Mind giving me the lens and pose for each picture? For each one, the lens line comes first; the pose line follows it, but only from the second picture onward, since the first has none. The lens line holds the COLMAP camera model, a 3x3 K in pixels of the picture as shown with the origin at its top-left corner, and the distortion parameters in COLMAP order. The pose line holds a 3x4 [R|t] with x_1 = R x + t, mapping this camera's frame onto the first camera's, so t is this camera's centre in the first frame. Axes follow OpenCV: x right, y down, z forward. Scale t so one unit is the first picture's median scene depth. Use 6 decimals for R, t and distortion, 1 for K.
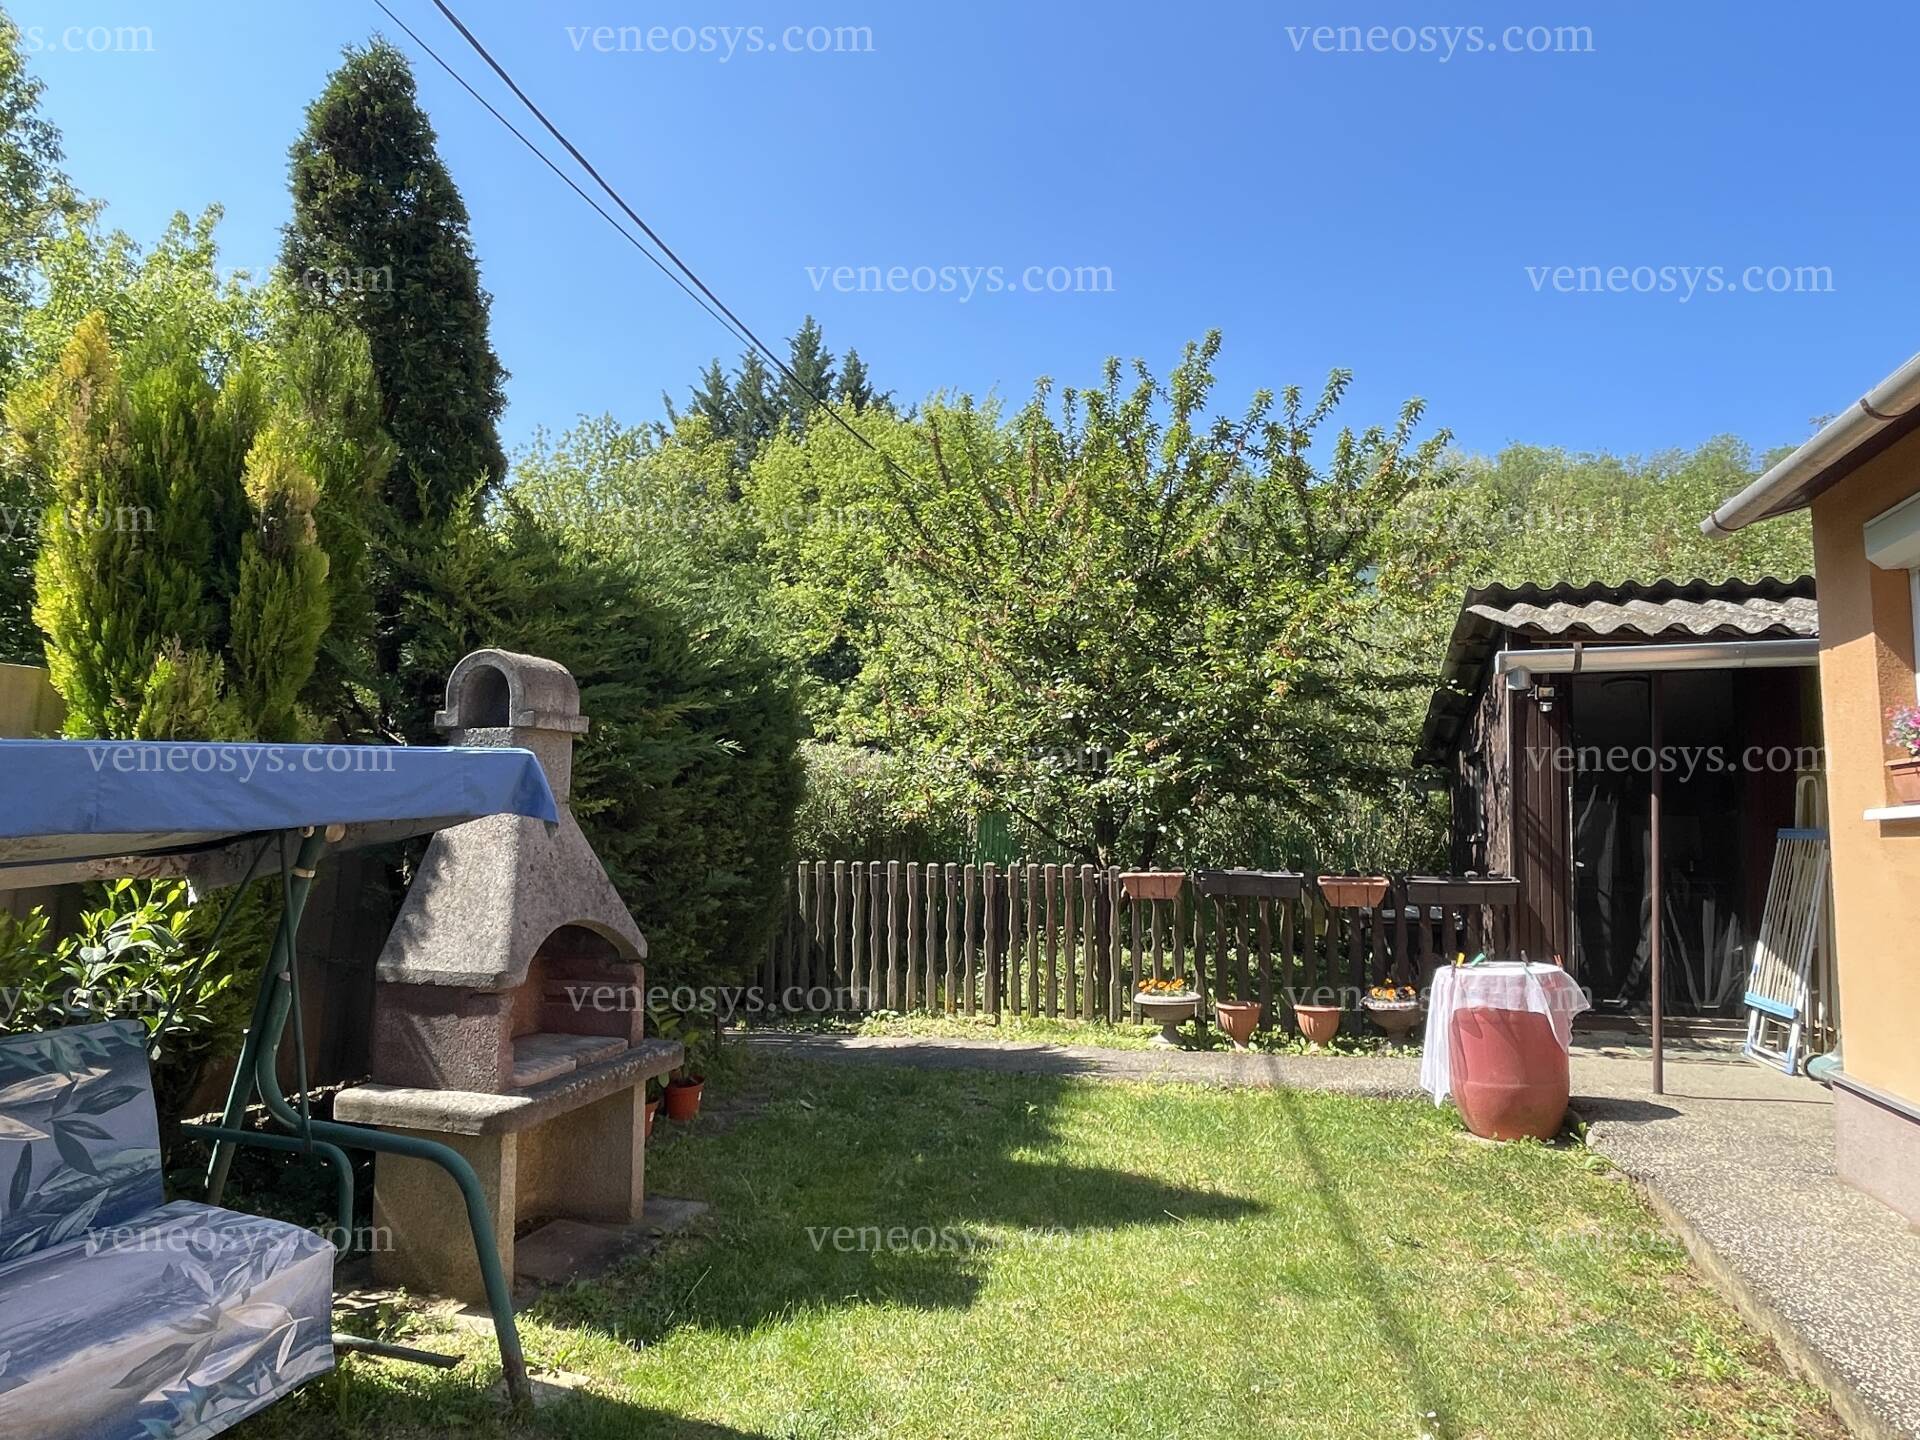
lens RADIAL K [[1167.0, 0, 962.3], [0, 1167.0, 730.7], [0, 0, 1]] dist [0.003050, -0.006124]
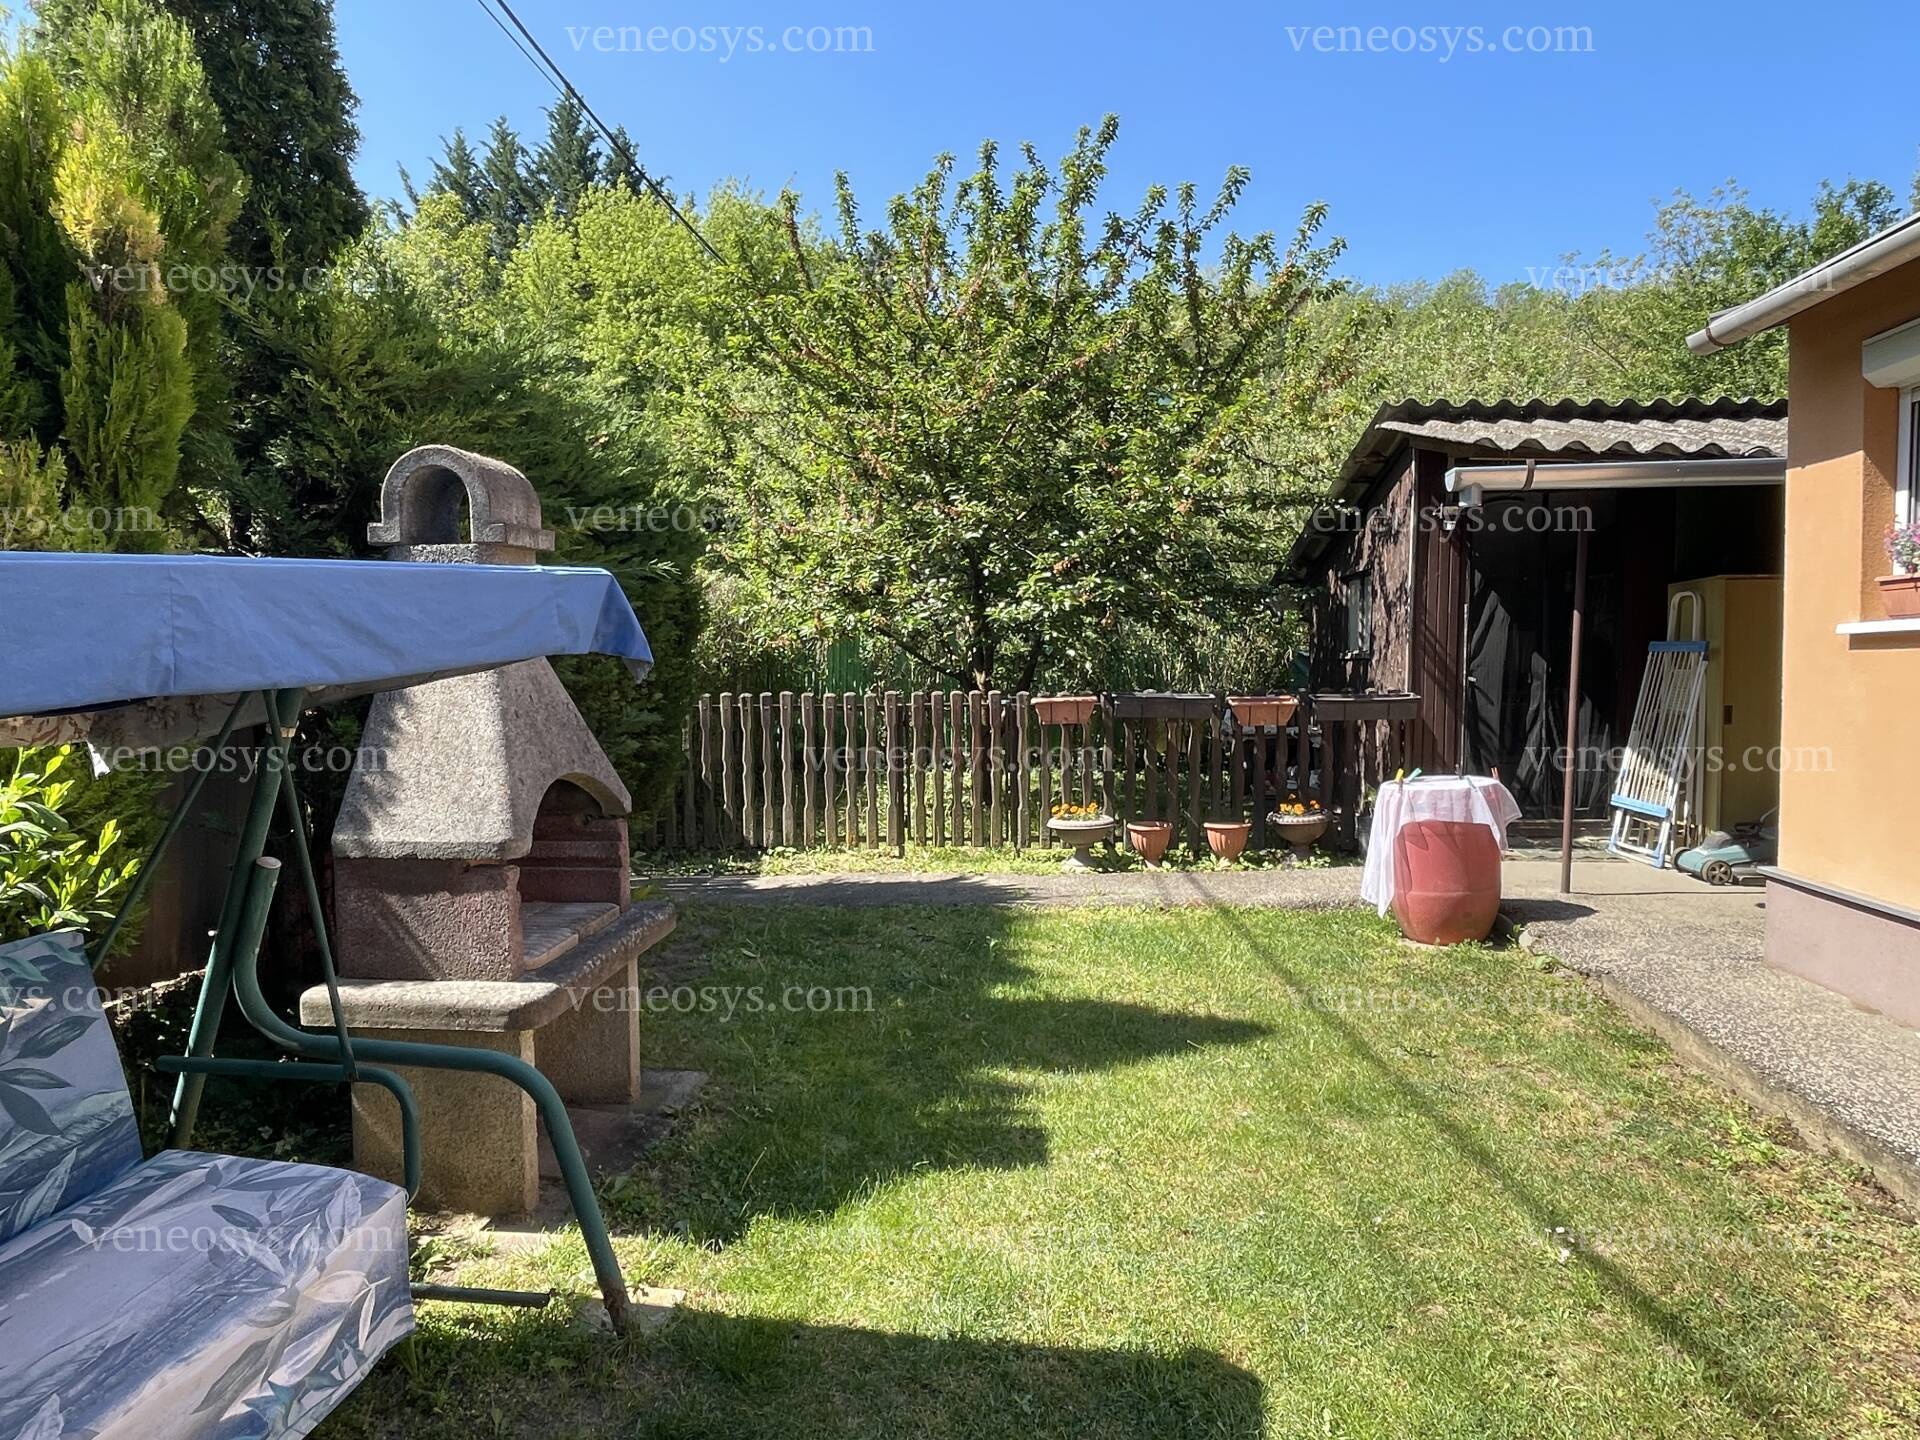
lens RADIAL K [[1167.0, 0, 956.3], [0, 1167.0, 714.6], [0, 0, 1]] dist [0.003050, -0.006124]
pose [[0.982110, -0.027402, 0.186304, -0.184110], [0.001548, 0.990498, 0.137522, 0.003172], [-0.188302, -0.134773, 0.972820, 0.112583]]
